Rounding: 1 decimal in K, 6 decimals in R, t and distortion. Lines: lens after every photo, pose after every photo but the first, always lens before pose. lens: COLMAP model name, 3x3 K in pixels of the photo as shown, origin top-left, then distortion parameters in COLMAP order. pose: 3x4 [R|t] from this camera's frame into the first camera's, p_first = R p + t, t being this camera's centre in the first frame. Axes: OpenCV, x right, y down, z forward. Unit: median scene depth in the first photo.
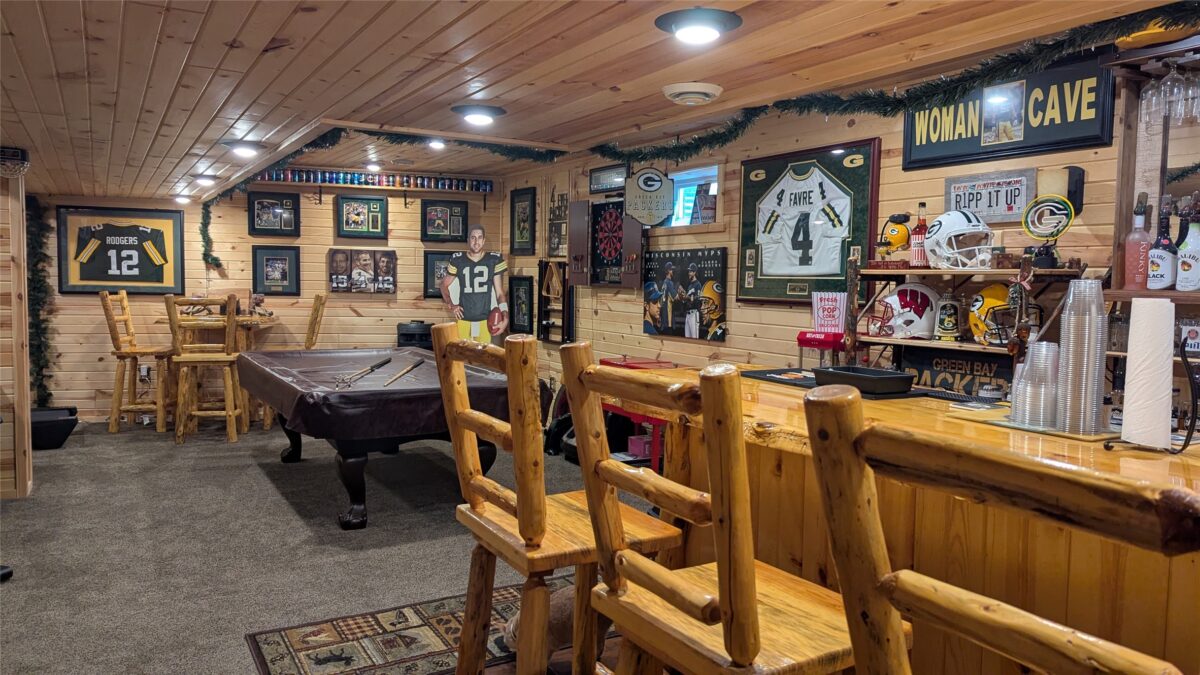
lens RADIAL K [[851.7, 0, 605.2], [0, 851.7, 337.5], [0, 0, 1]] dist [0.062968, -0.061685]
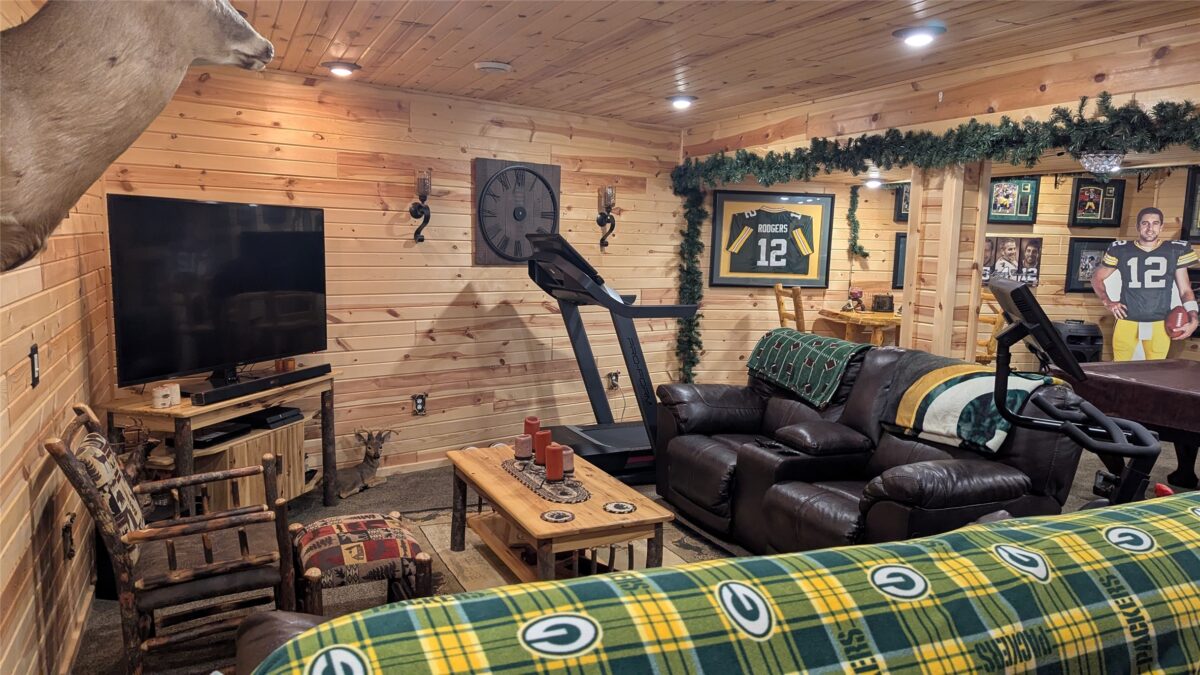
lens RADIAL K [[851.7, 0, 592.1], [0, 851.7, 337.5], [0, 0, 1]] dist [0.062968, -0.061685]
pose [[0.992067, 0.023188, -0.123553, -0.630805], [-0.017755, 0.998834, 0.044891, -0.034255], [0.124450, -0.042341, 0.991322, 0.077780]]
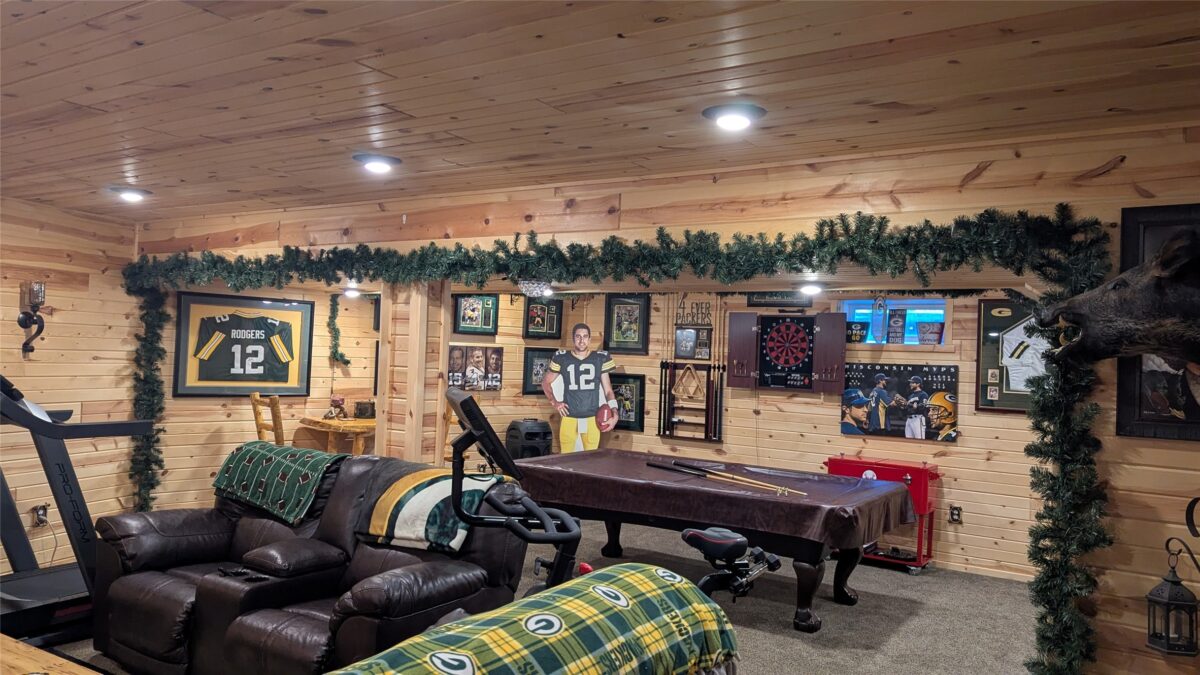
lens RADIAL K [[851.7, 0, 606.4], [0, 851.7, 342.3], [0, 0, 1]] dist [0.062968, -0.061685]
pose [[0.897457, 0.021512, 0.440576, -0.612735], [0.009977, 0.997564, -0.069033, -0.041171], [-0.440988, 0.066350, 0.895057, 0.074148]]
